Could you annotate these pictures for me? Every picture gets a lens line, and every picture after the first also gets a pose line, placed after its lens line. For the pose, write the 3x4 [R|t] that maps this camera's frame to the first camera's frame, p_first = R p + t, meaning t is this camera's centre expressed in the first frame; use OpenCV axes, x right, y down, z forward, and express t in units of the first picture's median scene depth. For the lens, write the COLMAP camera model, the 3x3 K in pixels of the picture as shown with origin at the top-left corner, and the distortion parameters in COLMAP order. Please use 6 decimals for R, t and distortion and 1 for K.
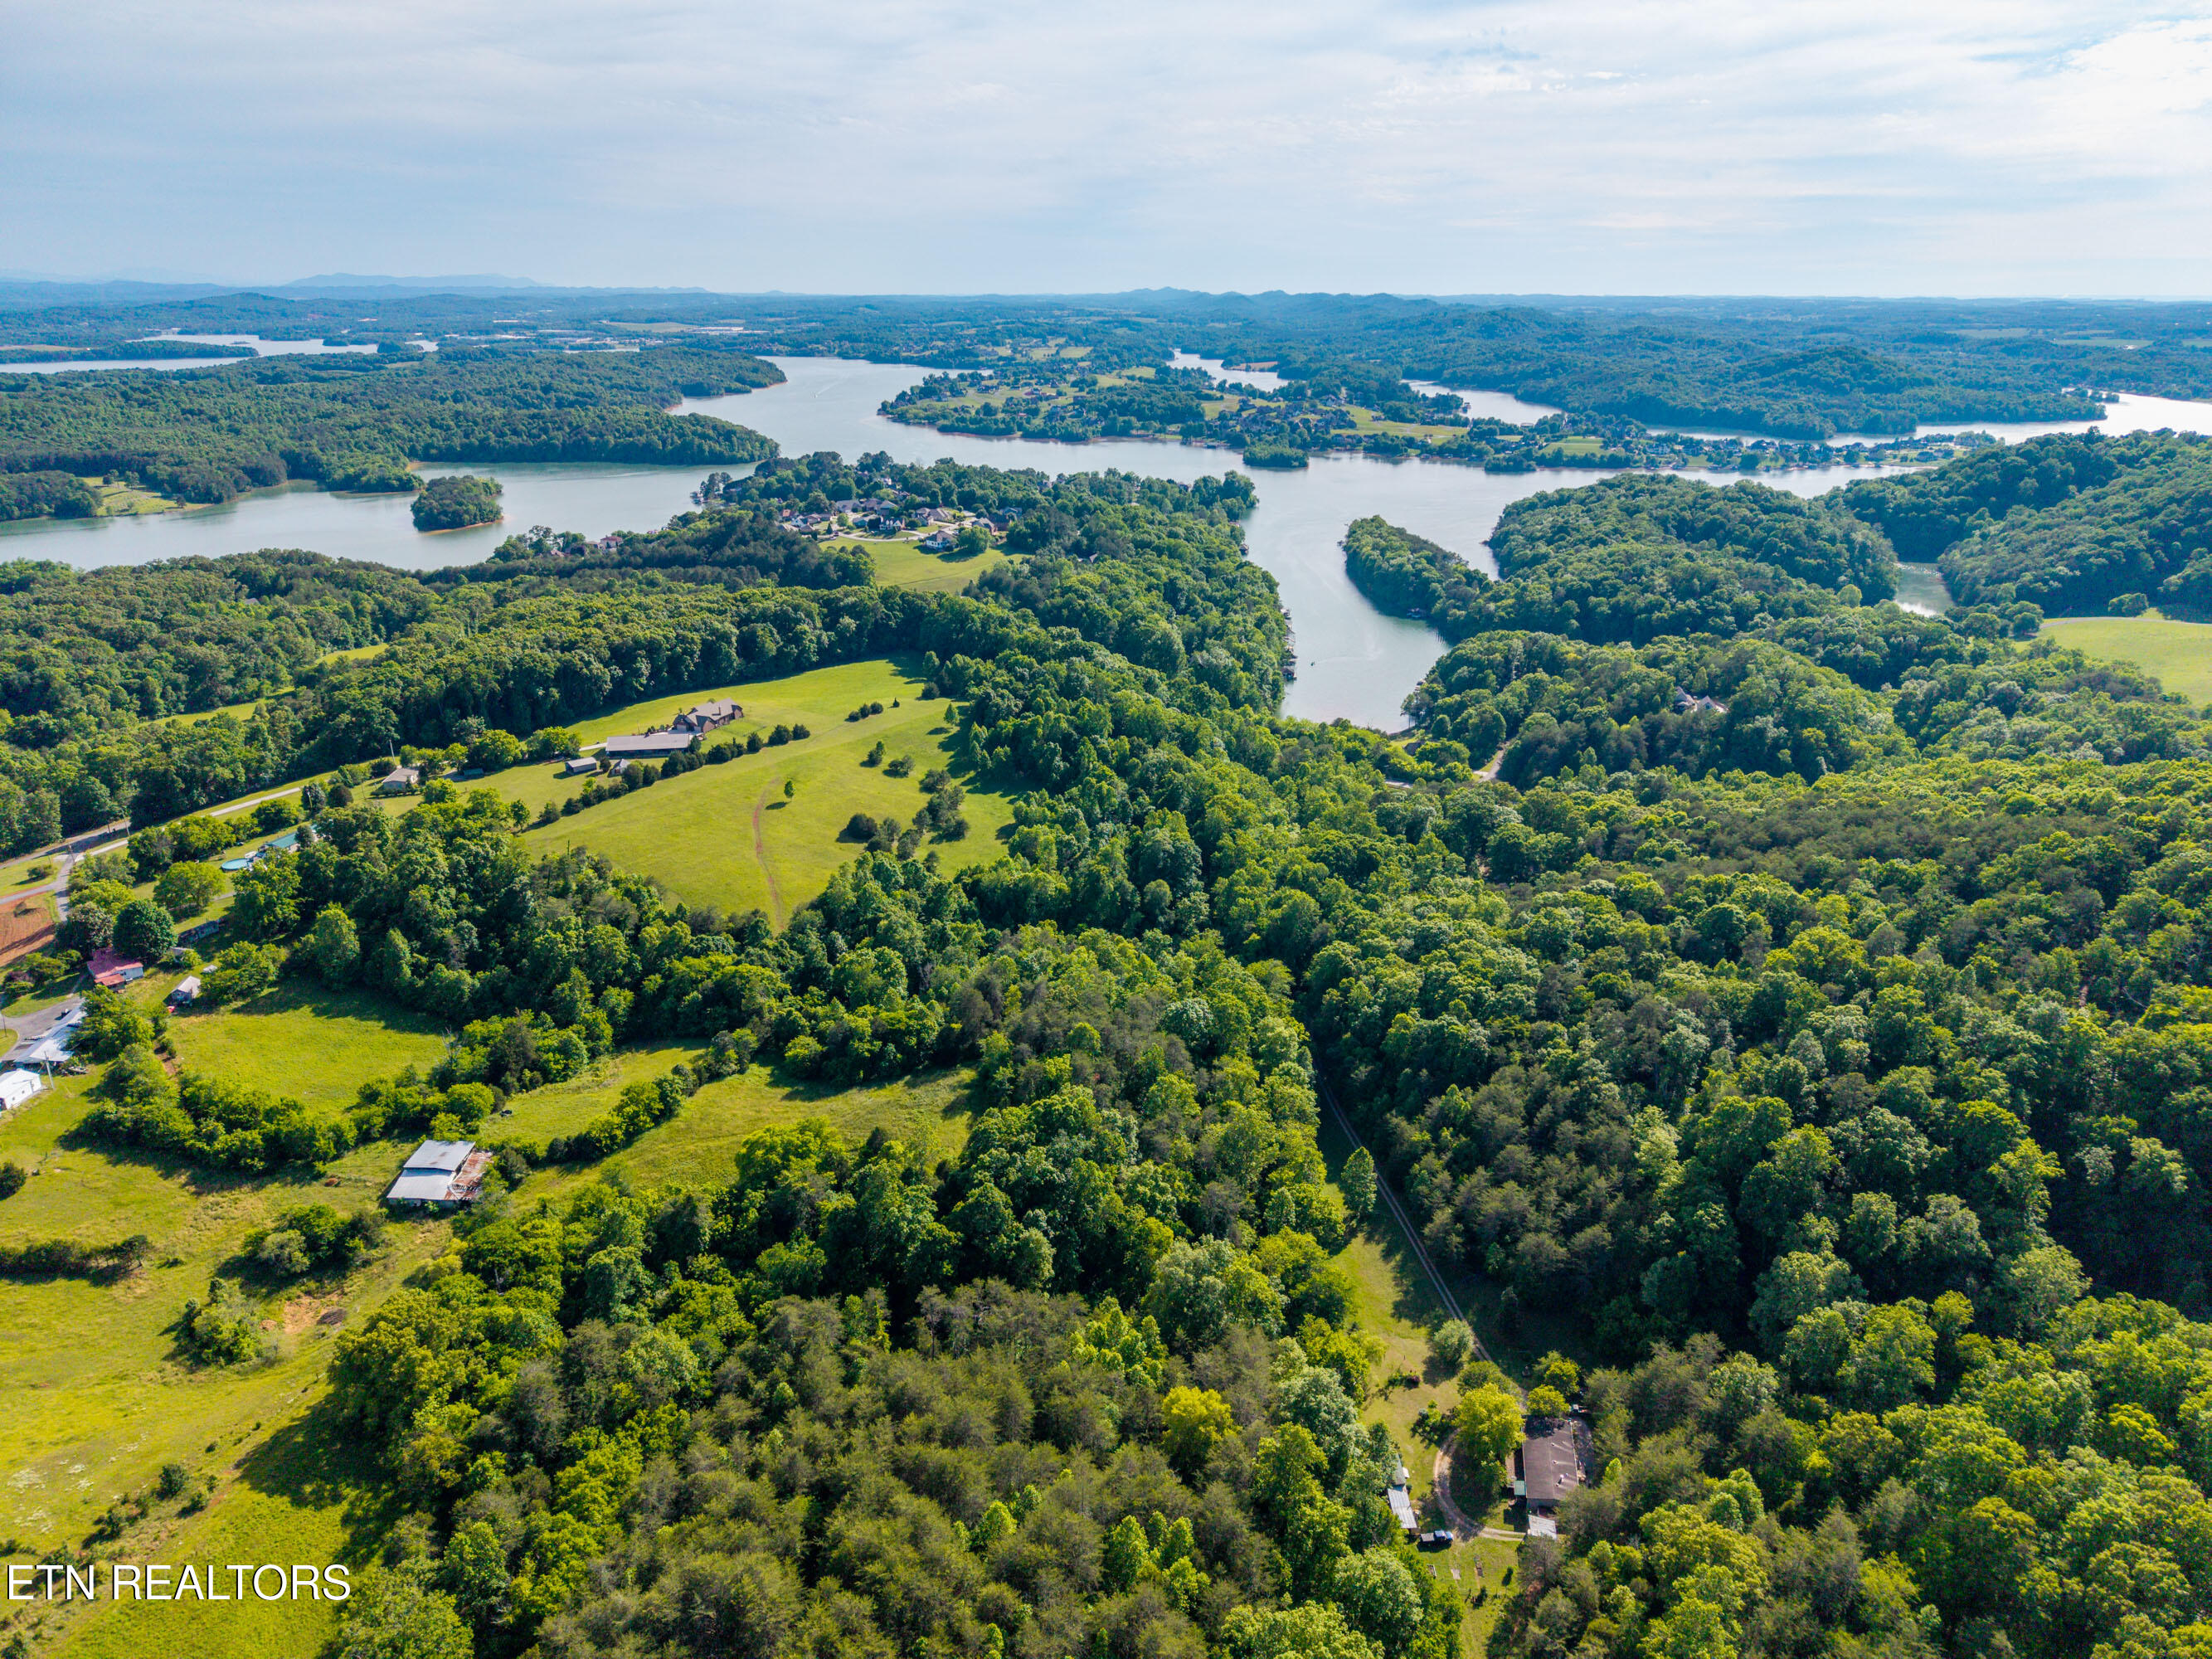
lens RADIAL K [[1472.4, 0, 1113.2], [0, 1472.4, 844.8], [0, 0, 1]] dist [0.025206, -0.025489]
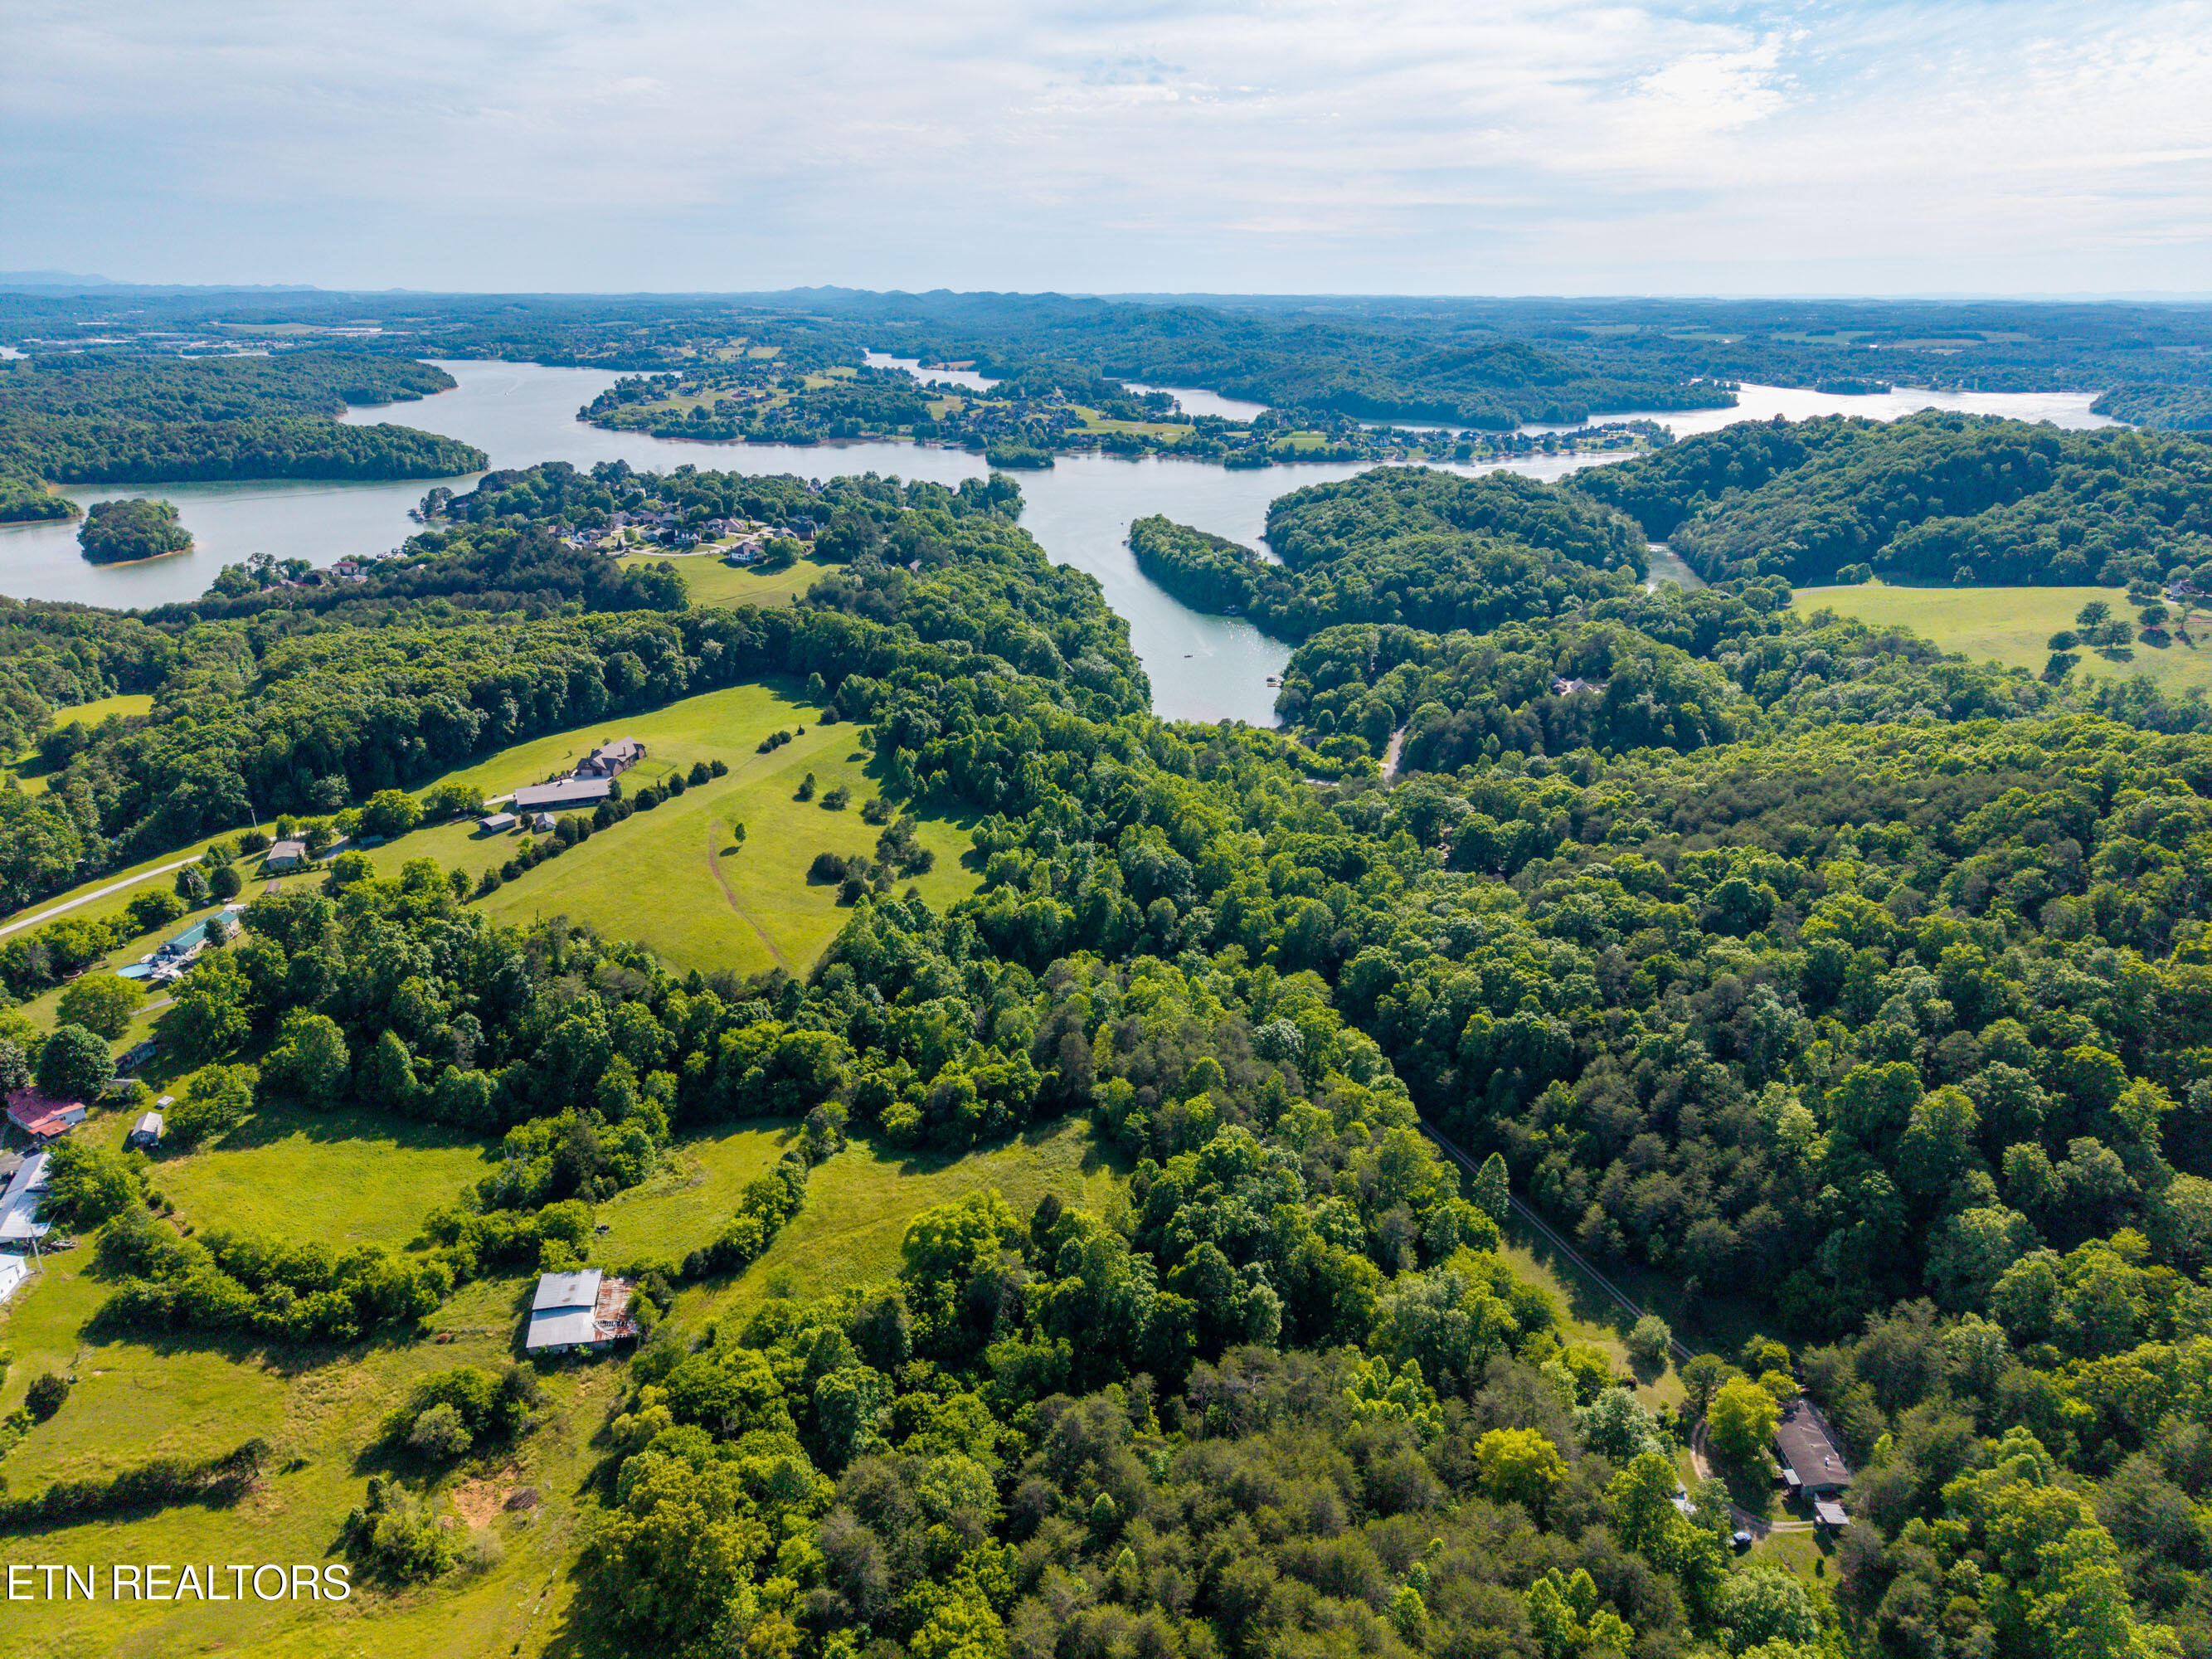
lens RADIAL K [[1472.4, 0, 1113.2], [0, 1472.4, 844.8], [0, 0, 1]] dist [0.025206, -0.025489]
pose [[0.976749, -0.075348, 0.200711, -0.151596], [0.075213, 0.997133, 0.008312, -0.017054], [-0.200762, 0.006978, 0.979615, 0.042851]]
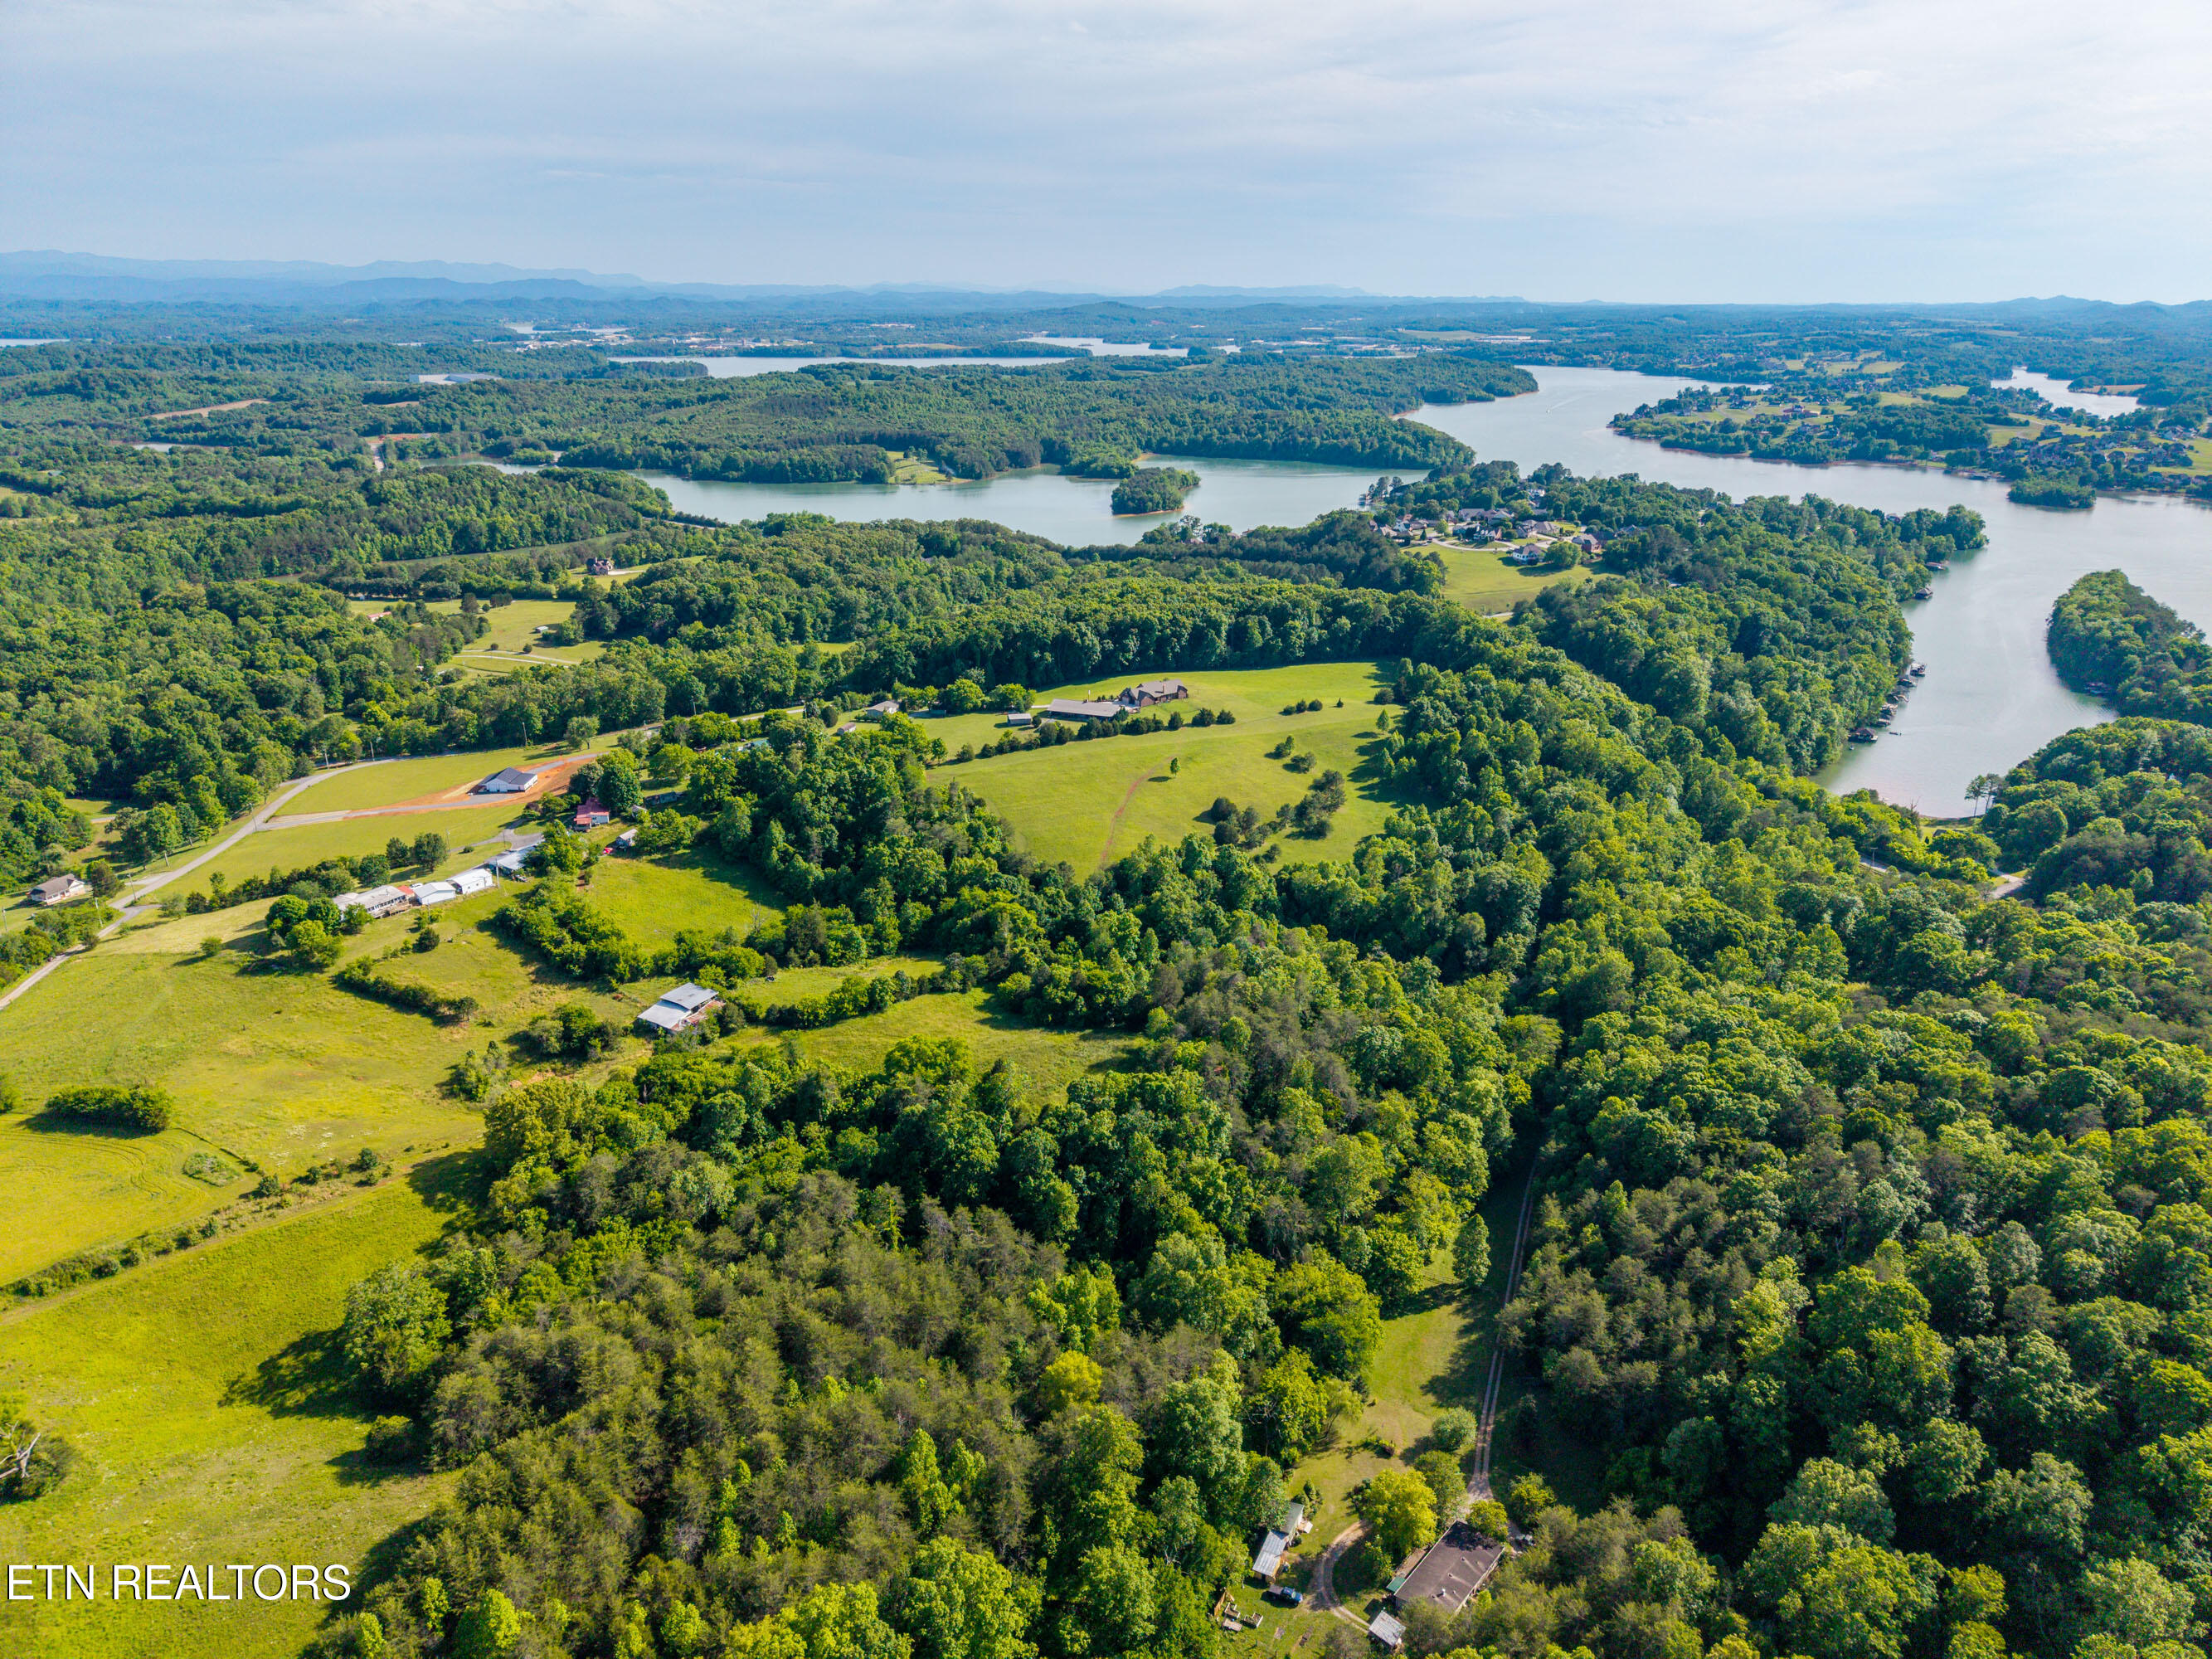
lens RADIAL K [[1472.4, 0, 1113.2], [0, 1472.4, 844.8], [0, 0, 1]] dist [0.025206, -0.025489]
pose [[0.872383, 0.171433, -0.457776, 0.202525], [-0.173887, 0.984065, 0.037147, -0.011161], [0.456849, 0.047195, 0.888291, 0.030886]]
